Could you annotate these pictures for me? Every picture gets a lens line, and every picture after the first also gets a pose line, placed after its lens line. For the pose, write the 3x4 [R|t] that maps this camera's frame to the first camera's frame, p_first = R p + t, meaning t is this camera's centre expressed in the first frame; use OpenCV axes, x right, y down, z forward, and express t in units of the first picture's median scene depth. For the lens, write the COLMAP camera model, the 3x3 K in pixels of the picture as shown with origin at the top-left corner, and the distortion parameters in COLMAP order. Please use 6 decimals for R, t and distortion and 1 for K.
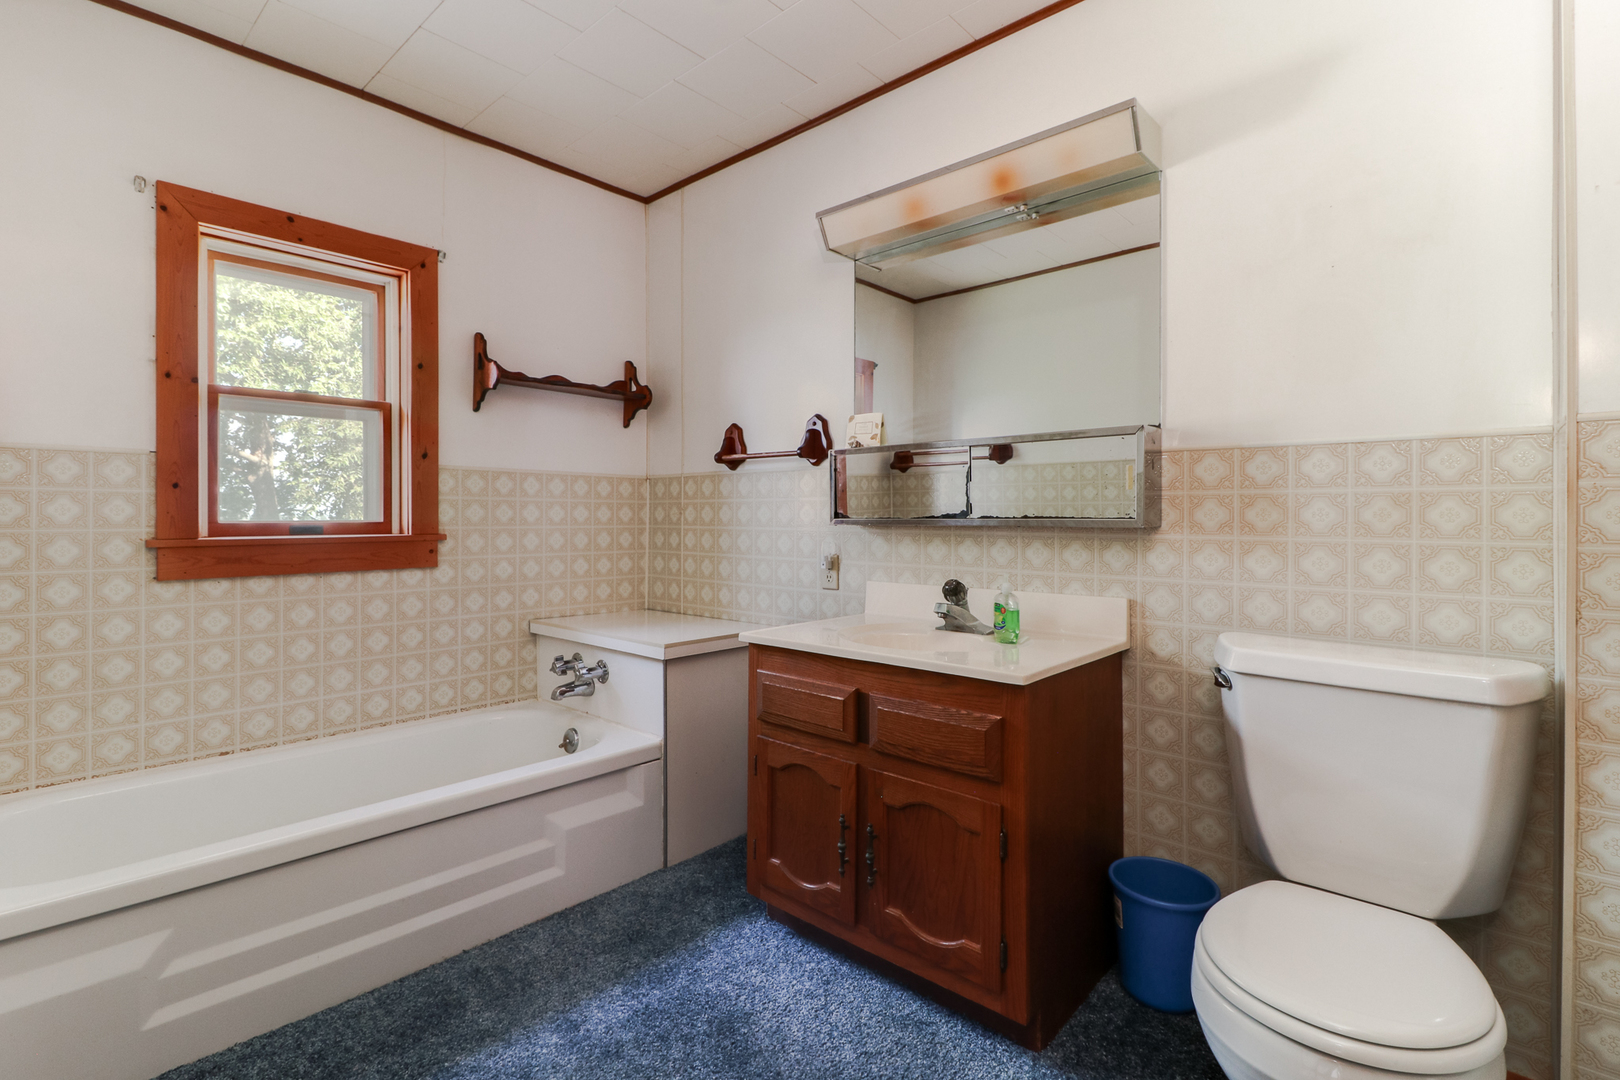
lens RADIAL K [[739.8, 0, 802.8], [0, 739.8, 534.1], [0, 0, 1]] dist [0.022301, -0.014950]
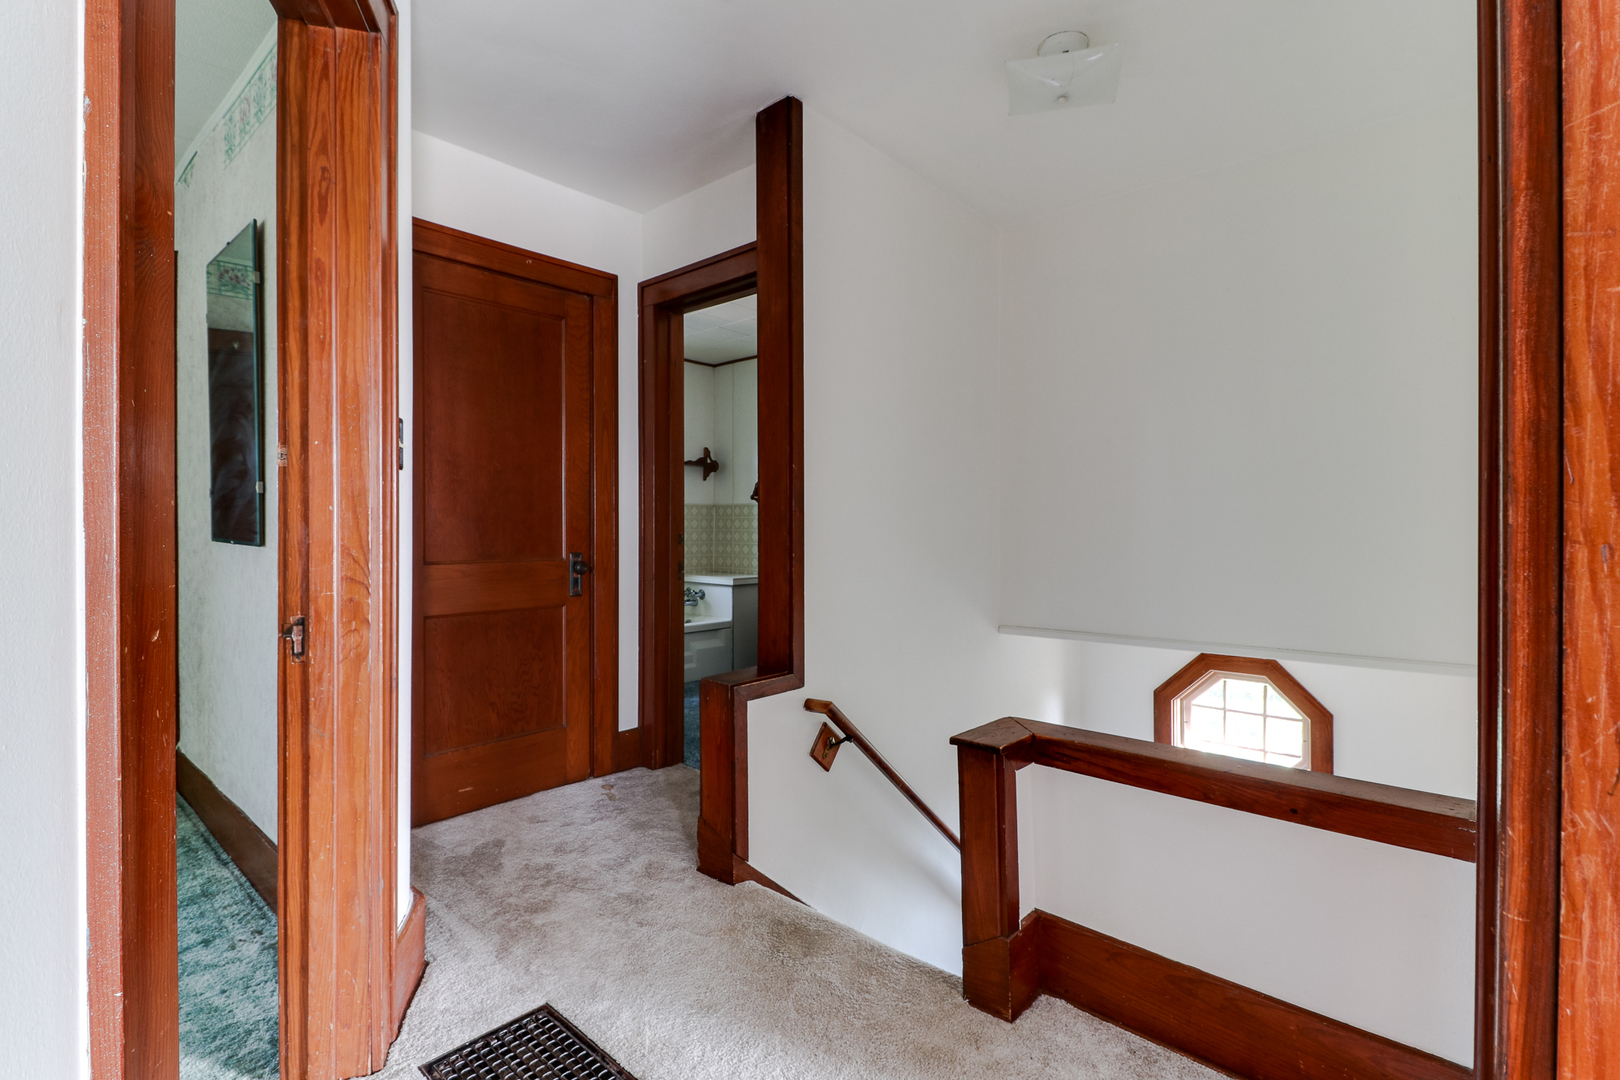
lens RADIAL K [[739.8, 0, 802.8], [0, 739.8, 534.1], [0, 0, 1]] dist [0.022301, -0.014950]
pose [[1.000000, 0.000282, -0.000633, 0.029590], [-0.000286, 0.999981, -0.006210, 0.013731], [0.000631, 0.006211, 0.999981, -1.015725]]
